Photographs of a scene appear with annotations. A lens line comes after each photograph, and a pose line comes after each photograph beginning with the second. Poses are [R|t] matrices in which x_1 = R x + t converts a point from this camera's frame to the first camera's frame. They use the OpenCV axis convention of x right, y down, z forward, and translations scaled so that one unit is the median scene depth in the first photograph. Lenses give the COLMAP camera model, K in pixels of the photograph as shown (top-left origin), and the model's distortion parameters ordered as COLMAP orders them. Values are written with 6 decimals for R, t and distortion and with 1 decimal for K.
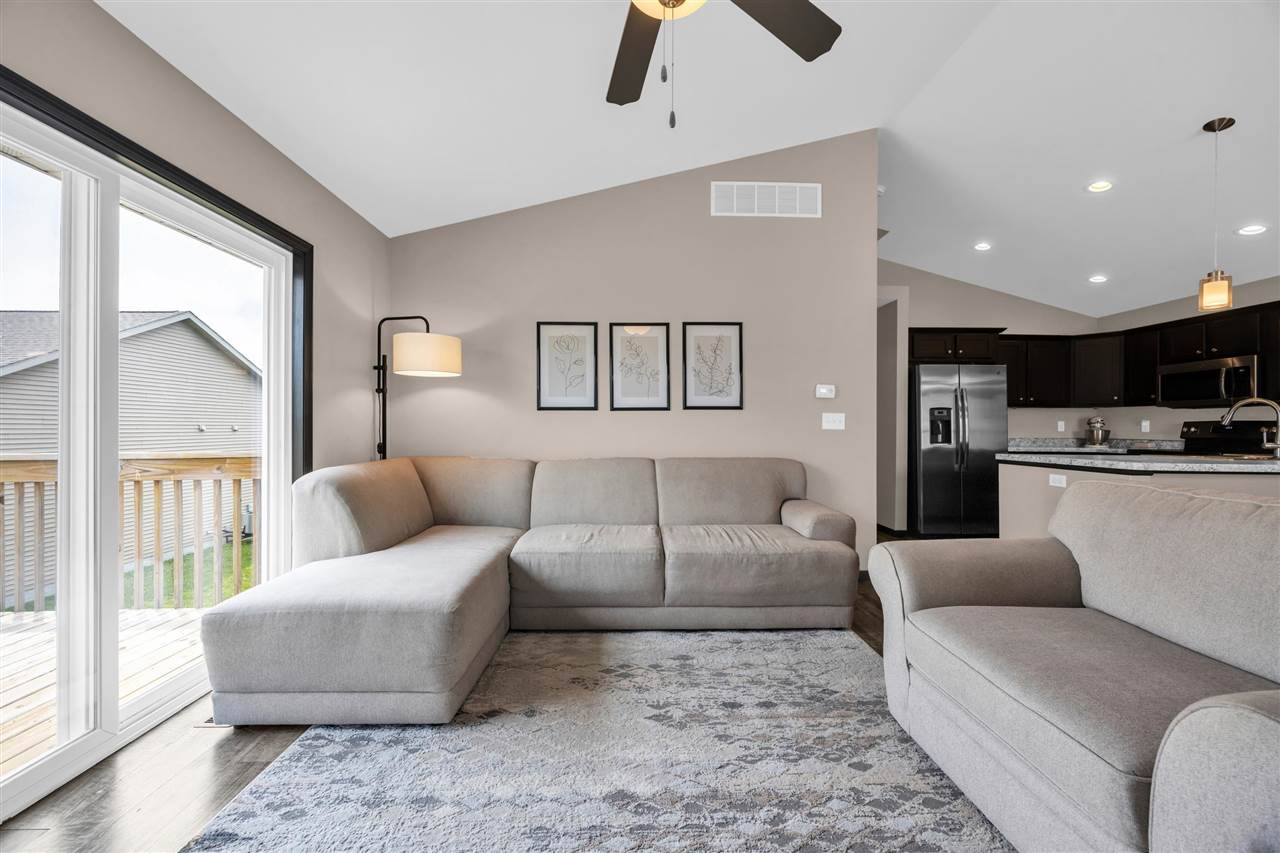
lens RADIAL K [[488.1, 0, 642.4], [0, 488.1, 427.6], [0, 0, 1]] dist [-0.001447, 0.000162]
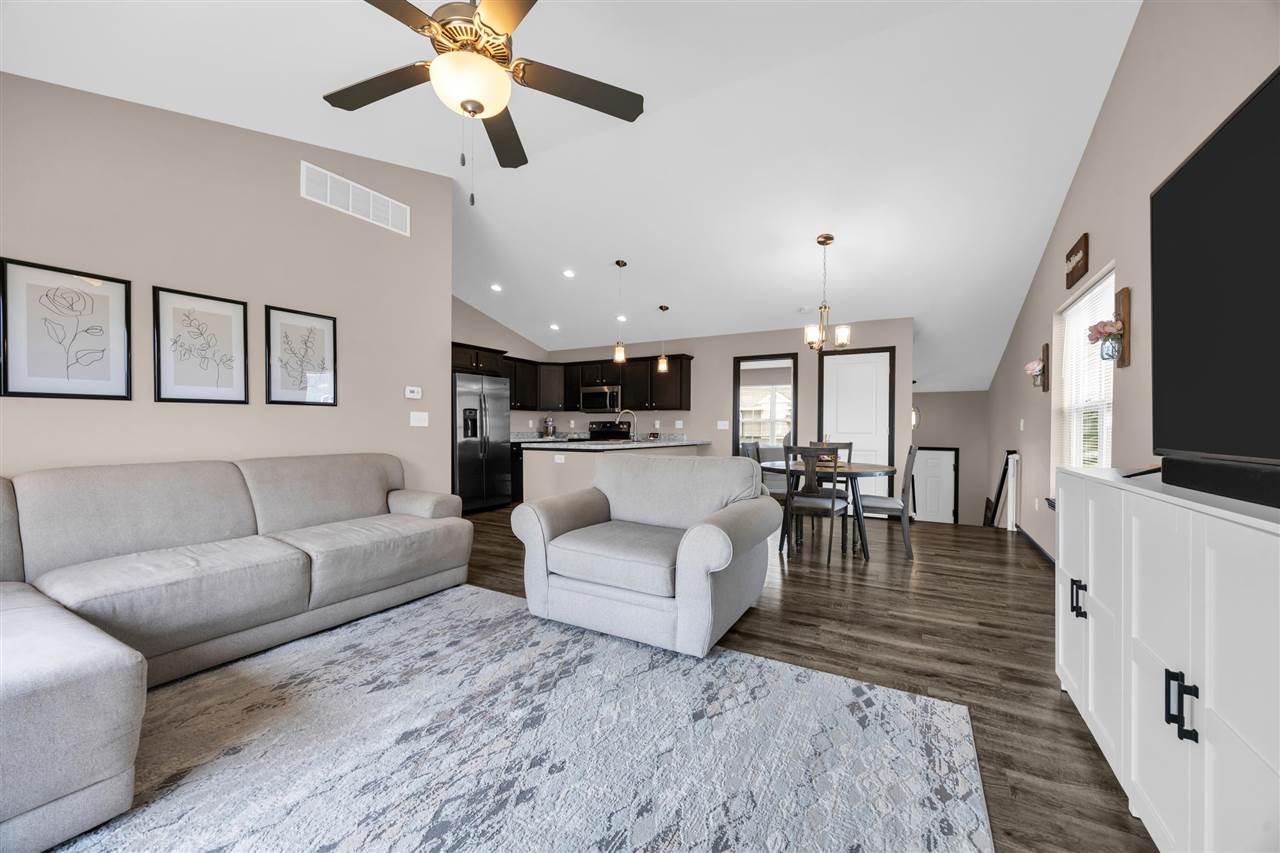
lens RADIAL K [[488.1, 0, 644.9], [0, 488.1, 426.1], [0, 0, 1]] dist [-0.001447, 0.000162]
pose [[0.517519, -0.000541, 0.855671, -0.372829], [-0.002695, 0.999994, 0.002262, -0.000427], [-0.855667, -0.003477, 0.517515, -0.051755]]
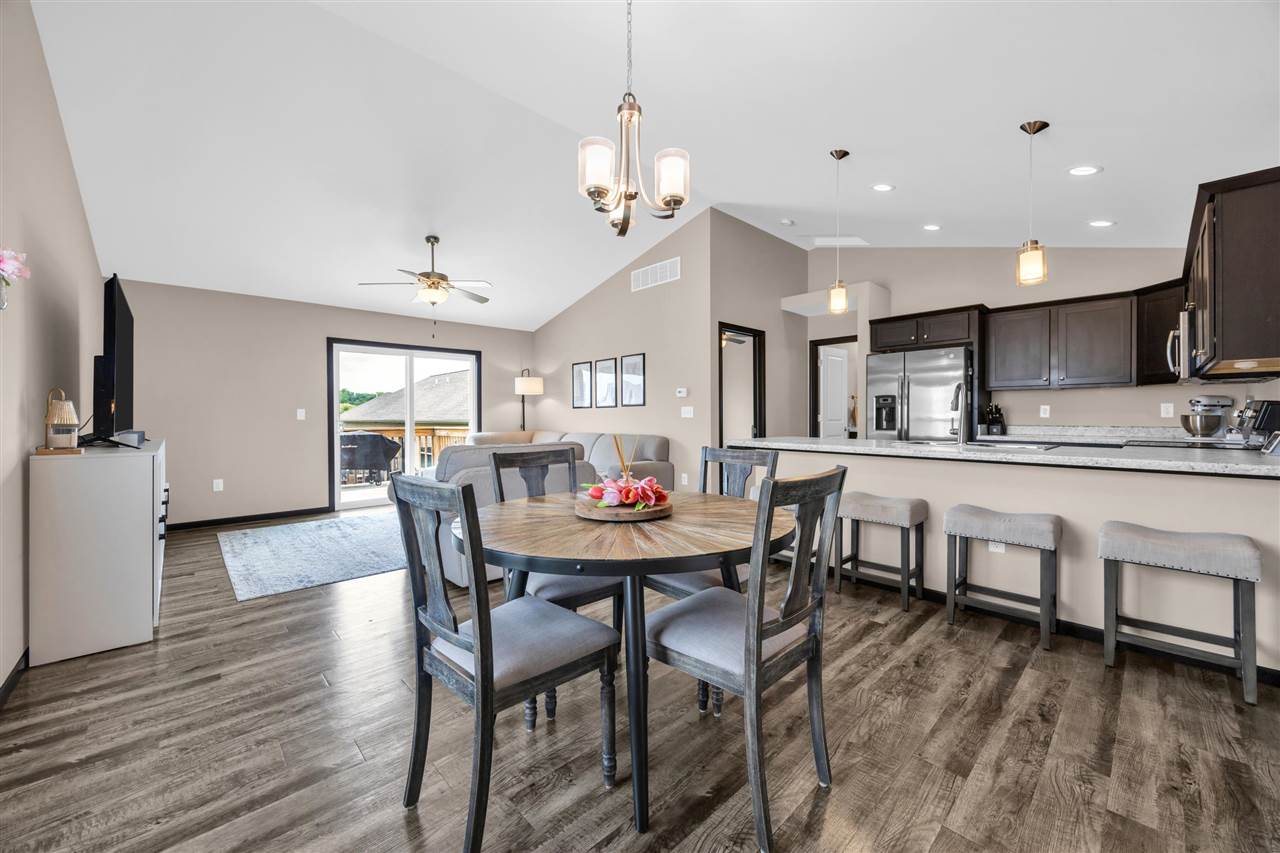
lens RADIAL K [[488.1, 0, 643.2], [0, 488.1, 419.9], [0, 0, 1]] dist [-0.001447, 0.000162]
pose [[0.666079, -0.000931, -0.745881, 1.698320], [0.008308, 0.999946, 0.006171, 0.000970], [0.745835, -0.010307, 0.666051, -0.126655]]
